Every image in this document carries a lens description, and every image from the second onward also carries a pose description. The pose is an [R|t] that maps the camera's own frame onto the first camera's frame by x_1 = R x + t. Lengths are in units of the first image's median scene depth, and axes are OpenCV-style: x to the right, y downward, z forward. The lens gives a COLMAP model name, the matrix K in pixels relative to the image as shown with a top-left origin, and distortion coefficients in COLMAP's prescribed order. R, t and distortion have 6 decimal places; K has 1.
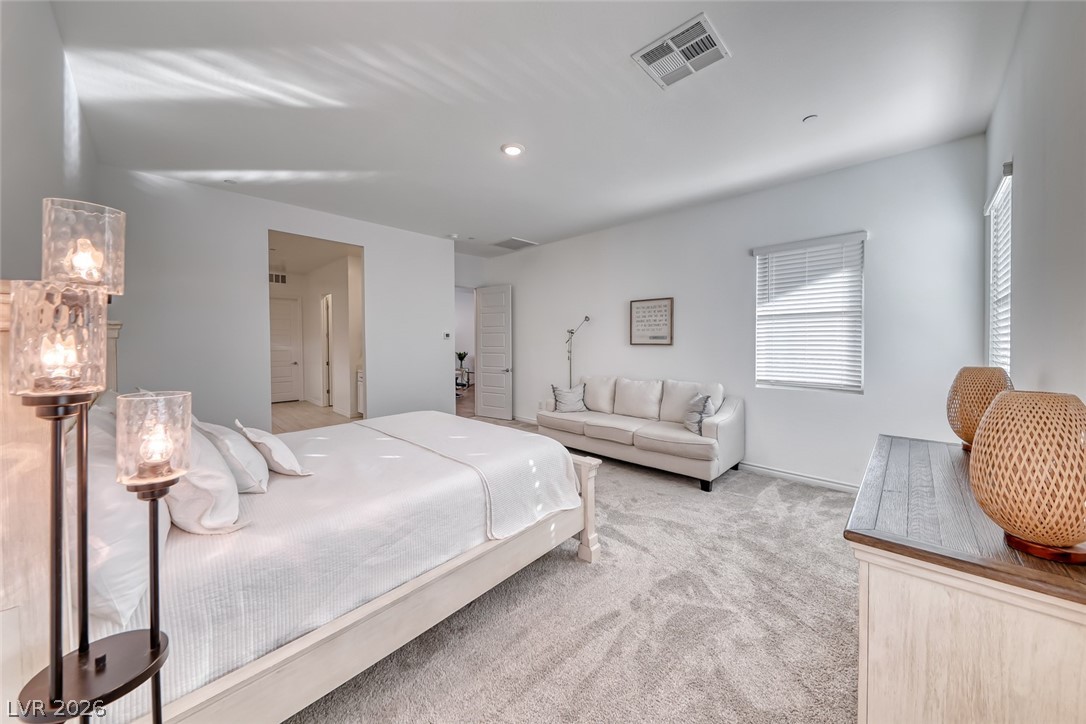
lens RADIAL K [[371.5, 0, 538.4], [0, 371.5, 358.4], [0, 0, 1]] dist [0.000612, -0.000284]
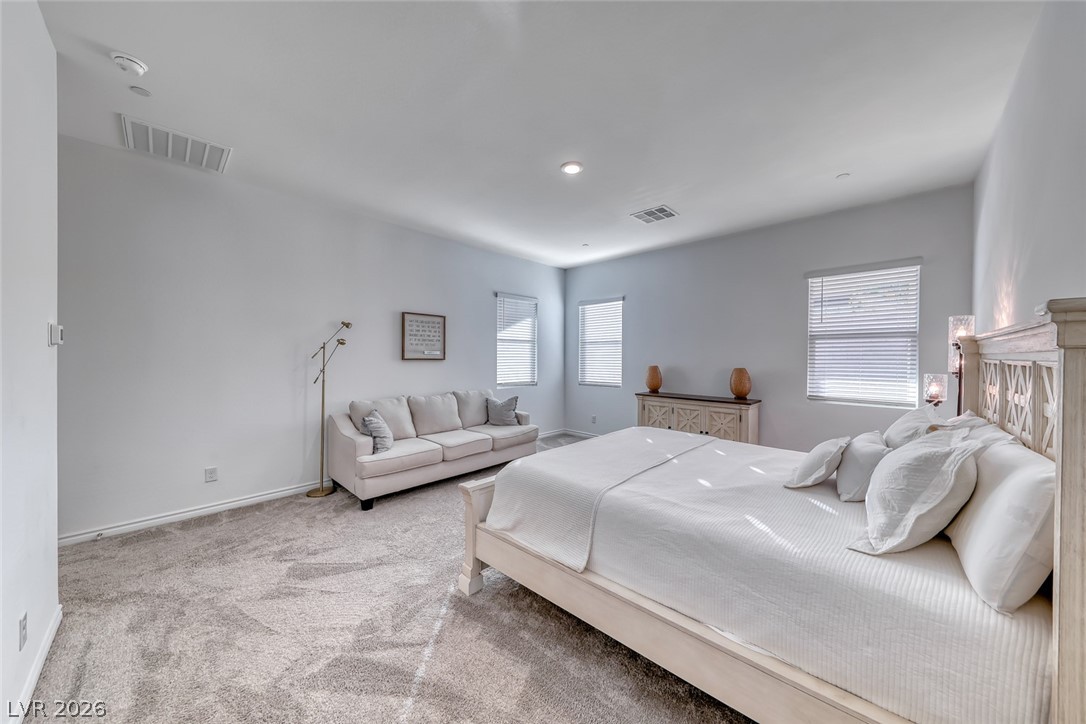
lens RADIAL K [[371.5, 0, 538.4], [0, 371.5, 358.4], [0, 0, 1]] dist [0.000612, -0.000284]
pose [[0.007522, -0.002462, 0.999969, -0.843262], [0.037733, 0.999285, 0.002176, -0.036601], [-0.999260, 0.037715, 0.007610, 0.832040]]
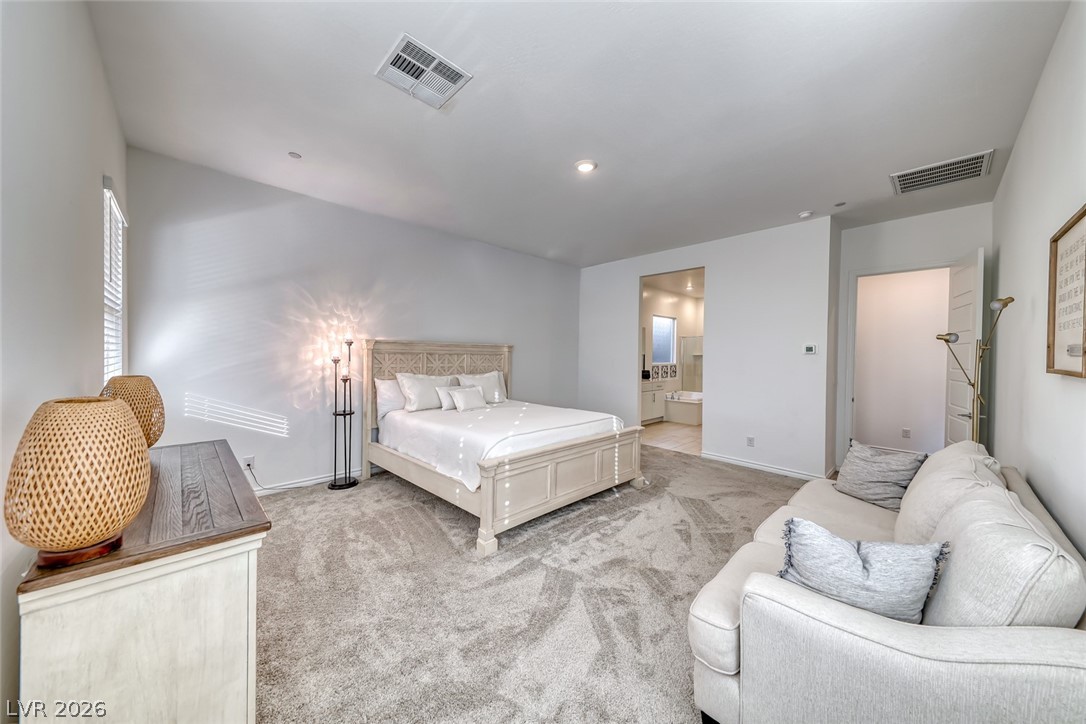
lens RADIAL K [[371.5, 0, 538.4], [0, 371.5, 358.4], [0, 0, 1]] dist [0.000612, -0.000284]
pose [[-0.039994, 0.014487, -0.999095, 0.743990], [-0.052444, 0.998486, 0.016577, -0.039094], [0.997823, 0.053059, -0.039173, 0.707160]]
